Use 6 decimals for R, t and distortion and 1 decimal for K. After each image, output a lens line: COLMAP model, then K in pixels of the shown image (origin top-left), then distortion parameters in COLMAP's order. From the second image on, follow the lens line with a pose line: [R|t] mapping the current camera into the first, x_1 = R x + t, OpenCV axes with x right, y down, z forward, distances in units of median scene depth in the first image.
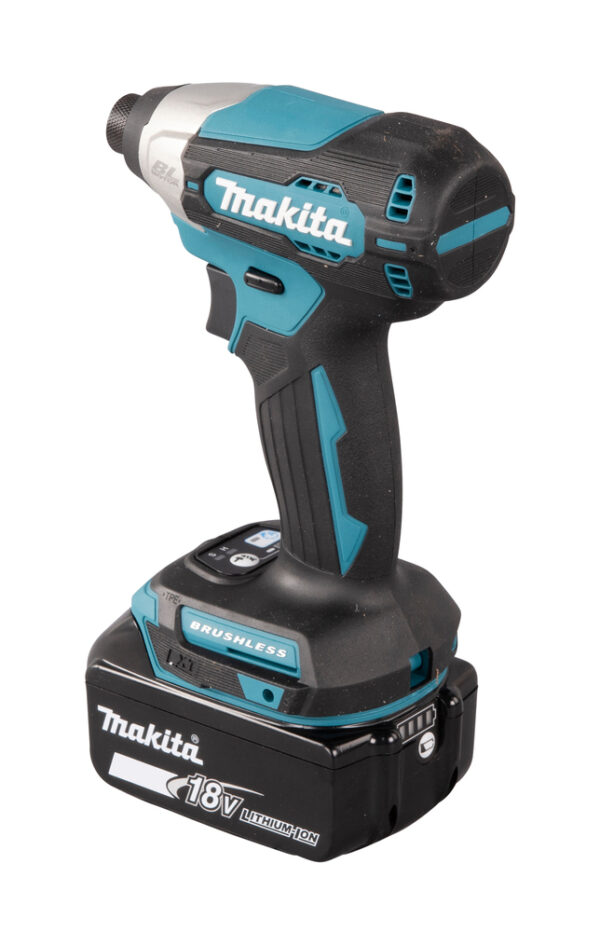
lens RADIAL K [[4696.9, 0, 300.0], [0, 4696.9, 465.9], [0, 0, 1]] dist [0.043452, 1.109364]
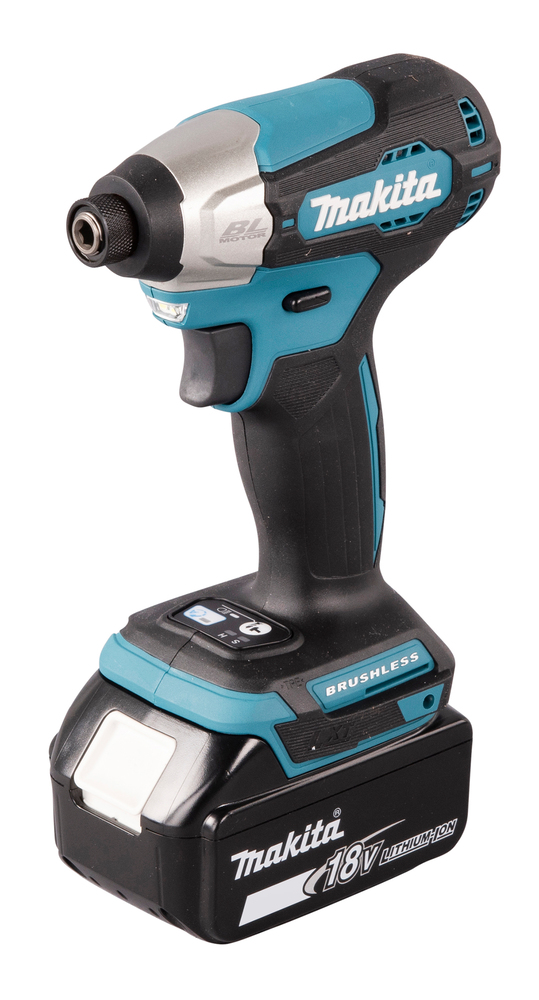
lens RADIAL K [[5050.4, 0, 269.8], [0, 5050.4, 499.9], [0, 0, 1]] dist [0.045027, 1.847183]
pose [[0.185201, -0.380460, 0.906063, -0.938170], [0.399318, 0.871597, 0.284366, -0.294658], [-0.897912, 0.309142, 0.313345, 0.711533]]
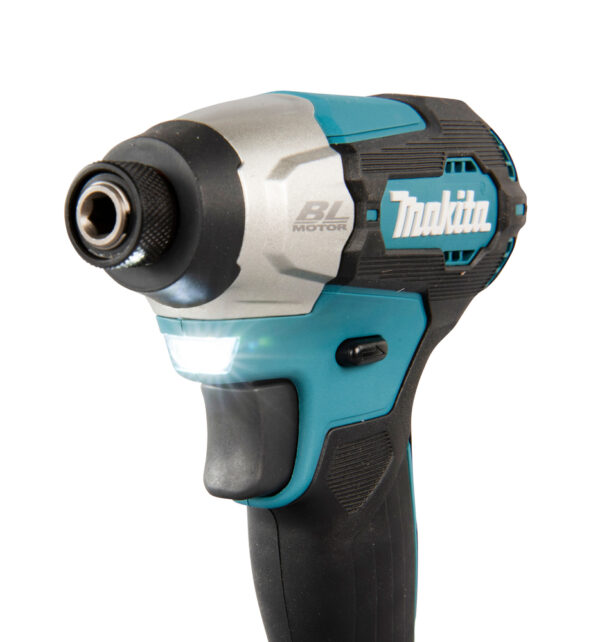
lens RADIAL K [[1389.6, 0, 299.6], [0, 1389.6, 321.7], [0, 0, 1]] dist [-0.025442, -0.086327]
pose [[-0.096281, -0.122534, 0.987783, -0.216378], [0.400193, 0.903883, 0.151134, -0.079738], [-0.911359, 0.409855, -0.037990, 1.023493]]
